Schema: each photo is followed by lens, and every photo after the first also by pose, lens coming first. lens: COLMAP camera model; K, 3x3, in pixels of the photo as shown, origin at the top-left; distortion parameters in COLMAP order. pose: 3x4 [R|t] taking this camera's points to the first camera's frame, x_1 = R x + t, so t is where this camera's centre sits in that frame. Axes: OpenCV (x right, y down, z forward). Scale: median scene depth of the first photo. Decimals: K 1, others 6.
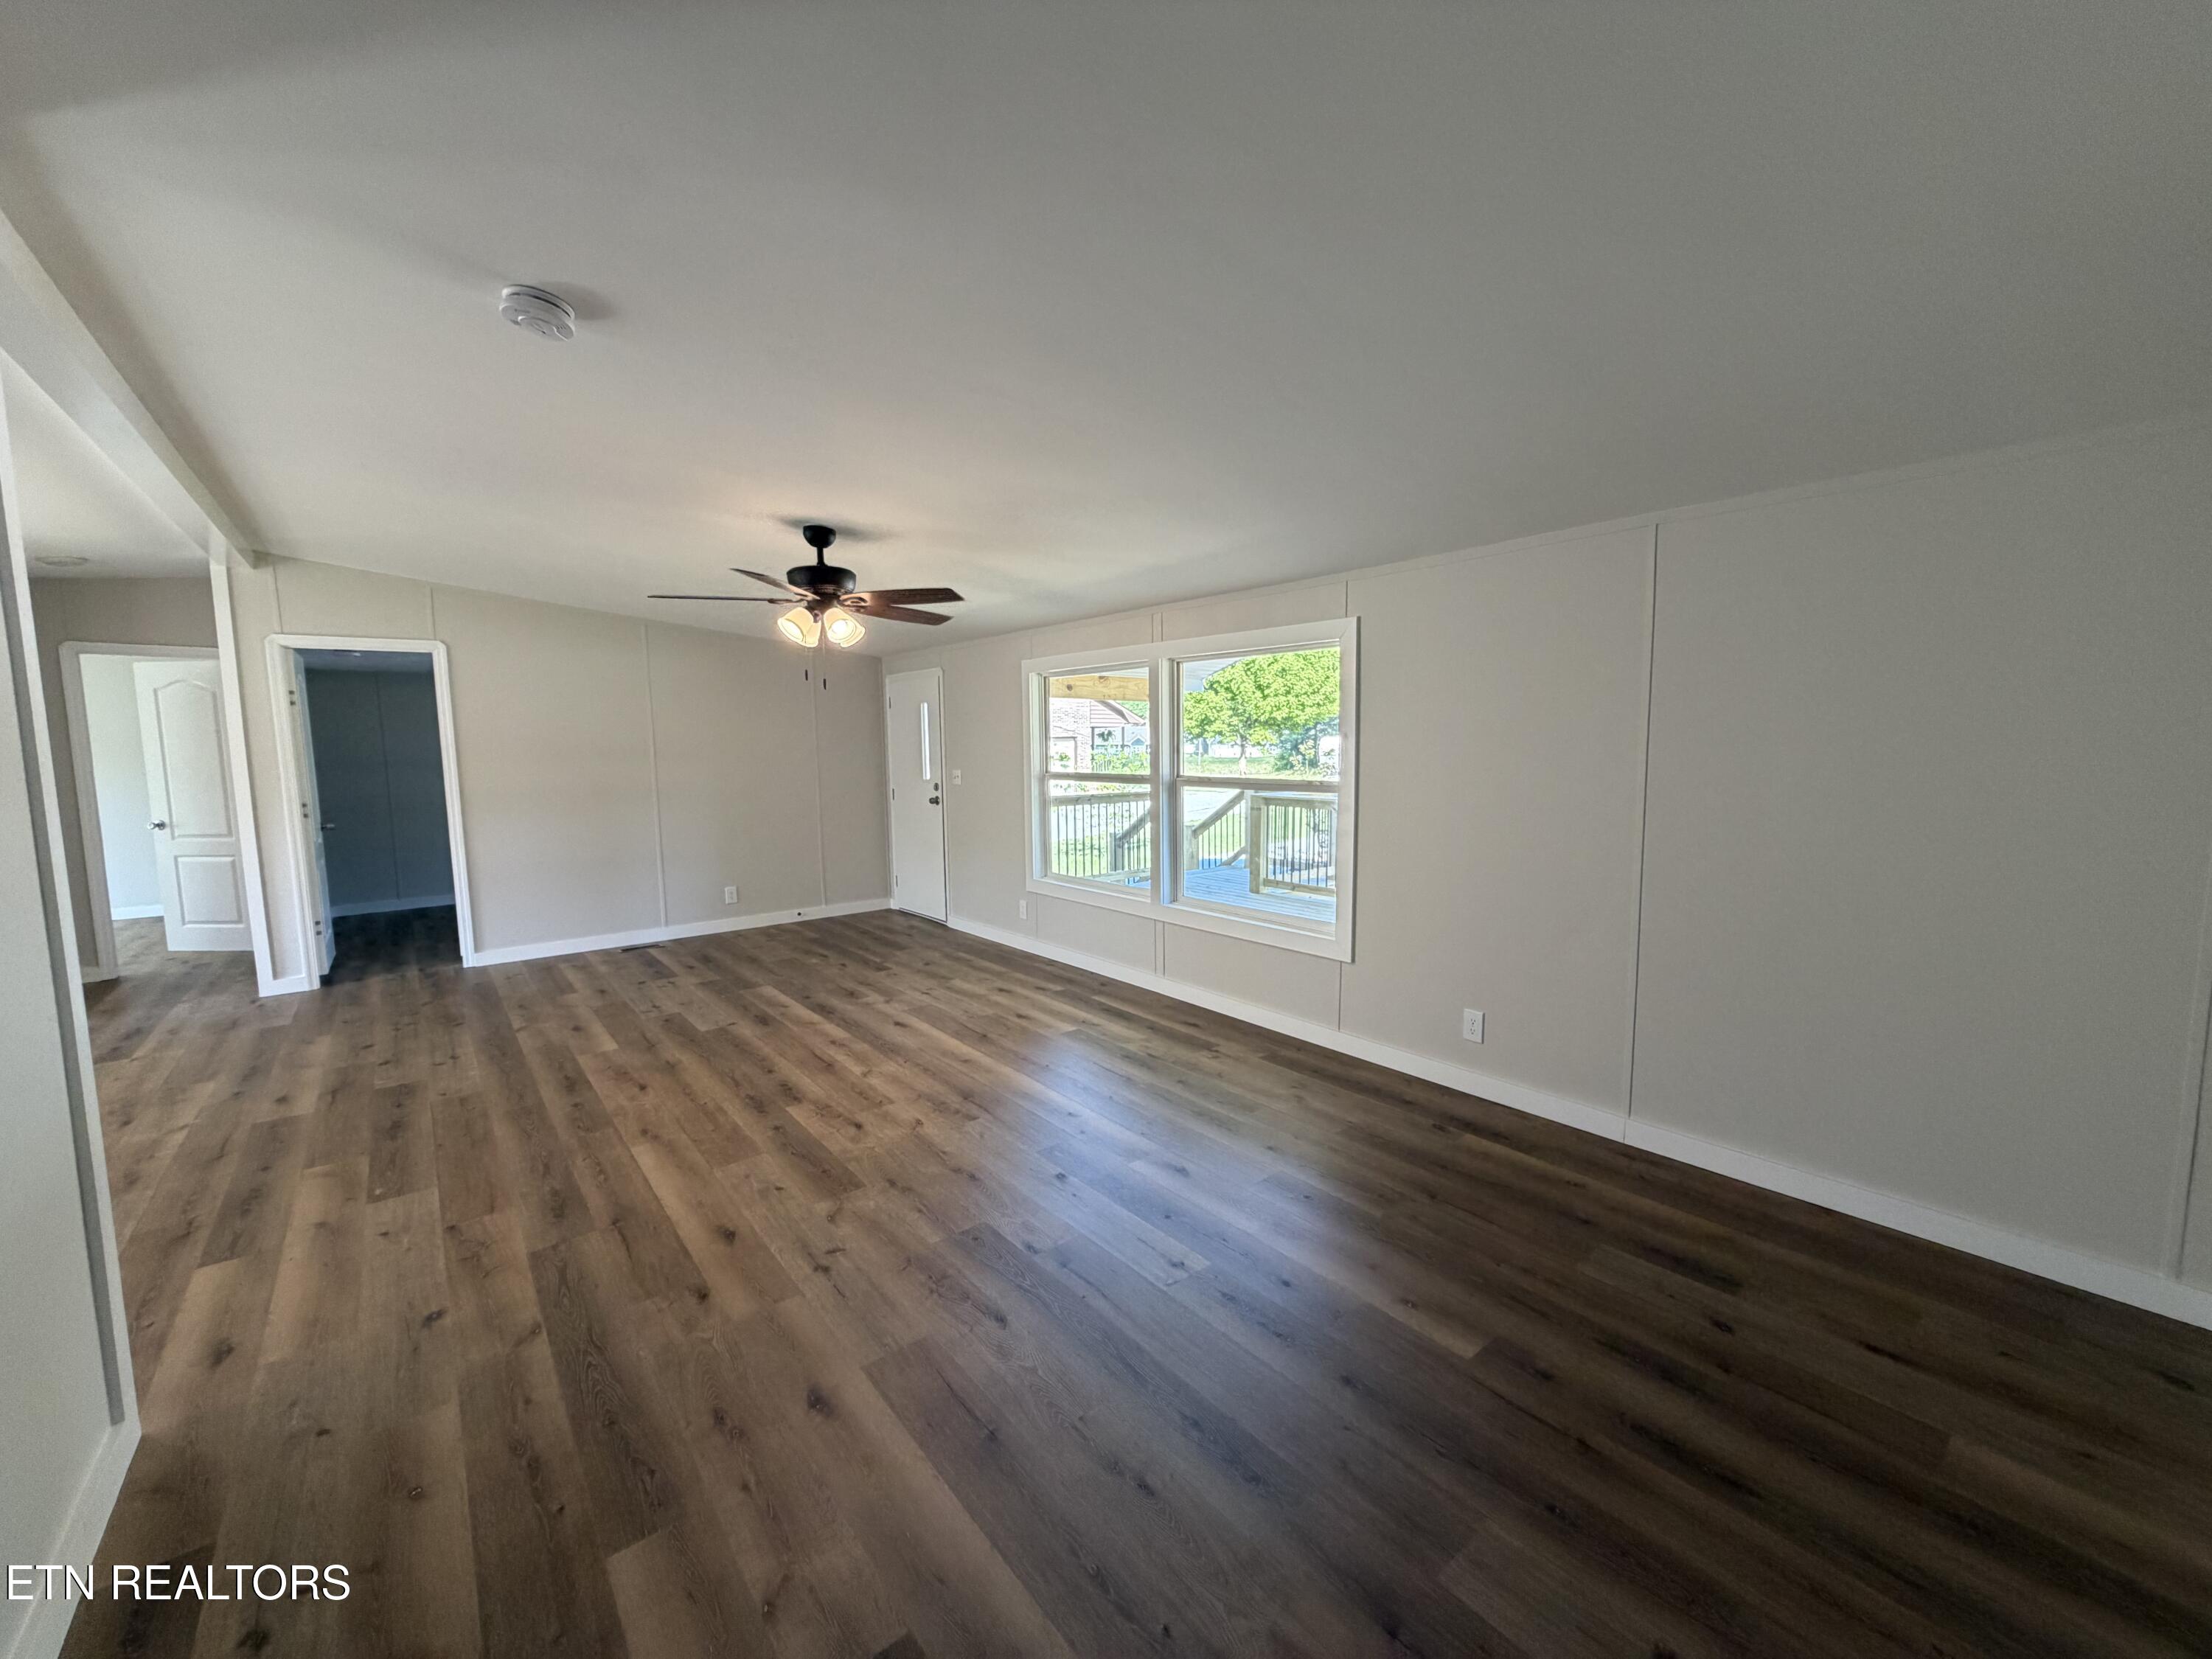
lens RADIAL K [[876.6, 0, 1101.9], [0, 876.6, 833.0], [0, 0, 1]] dist [0.000401, 0.000347]
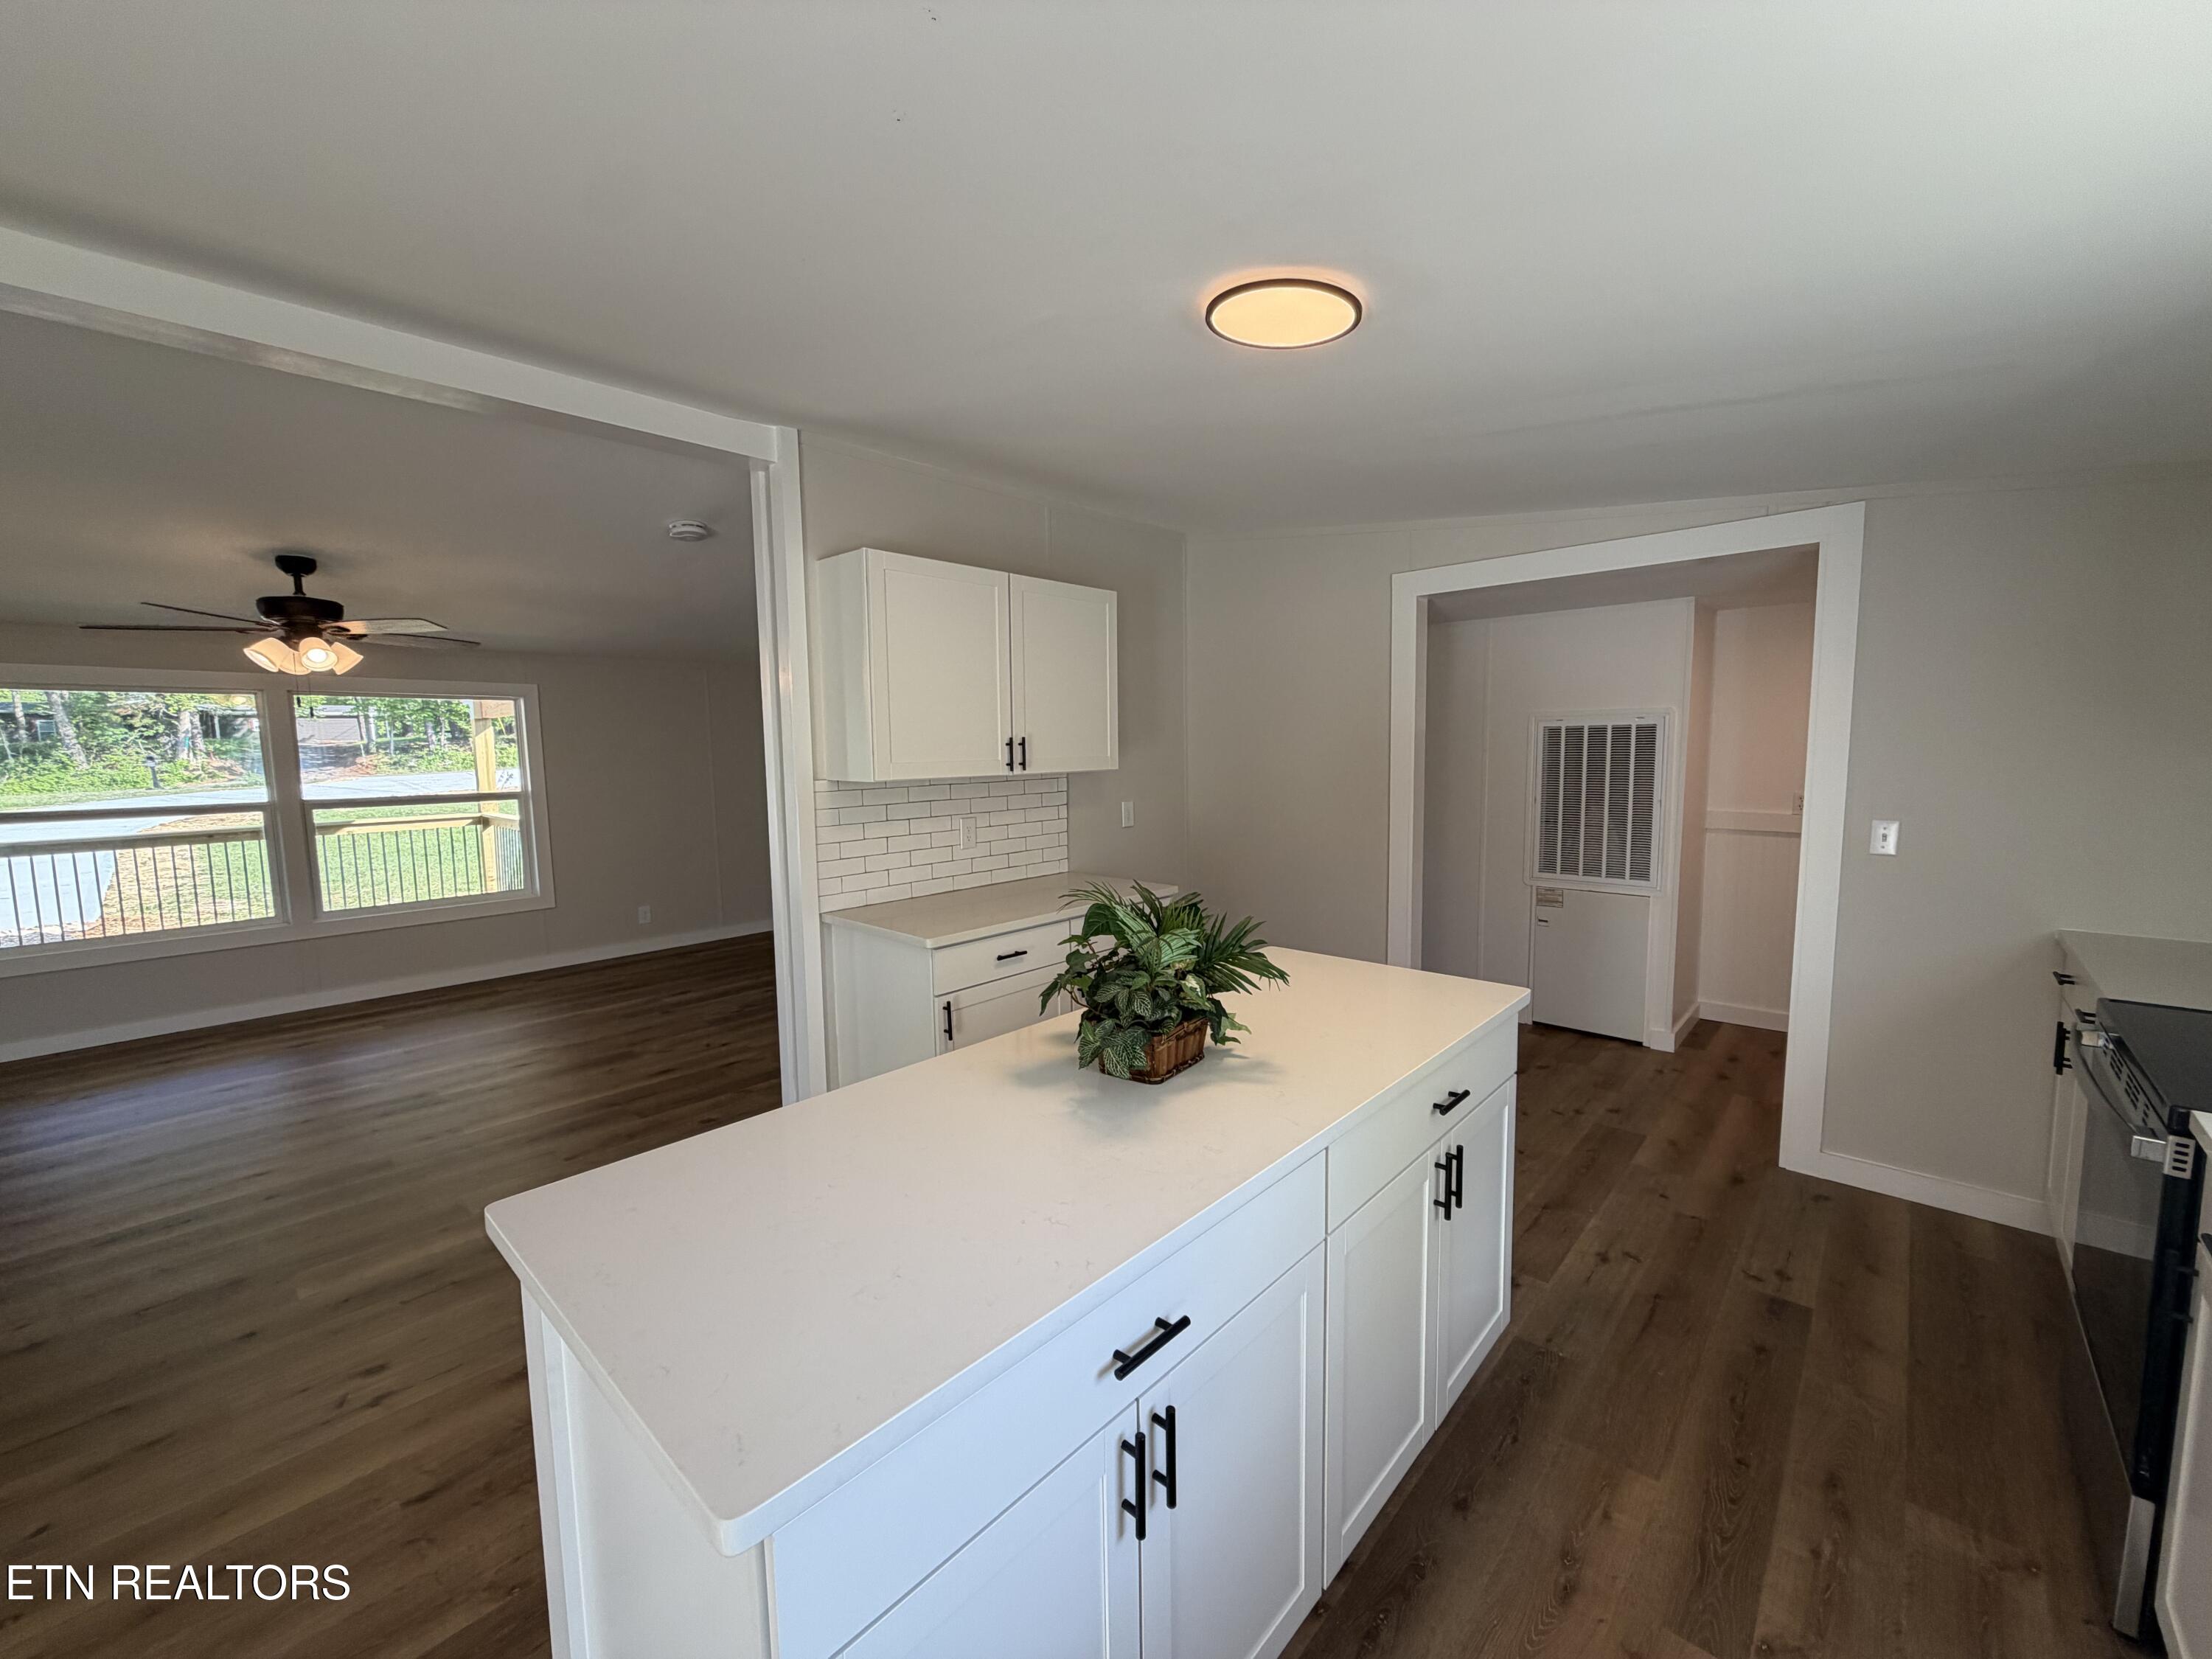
lens RADIAL K [[875.8, 0, 1100.1], [0, 875.8, 832.8], [0, 0, 1]] dist [0.000105, -0.000386]
pose [[-0.145067, -0.089188, 0.985394, -1.377627], [0.116159, 0.987507, 0.106480, -0.031986], [-0.982580, 0.129909, -0.132894, 0.252550]]
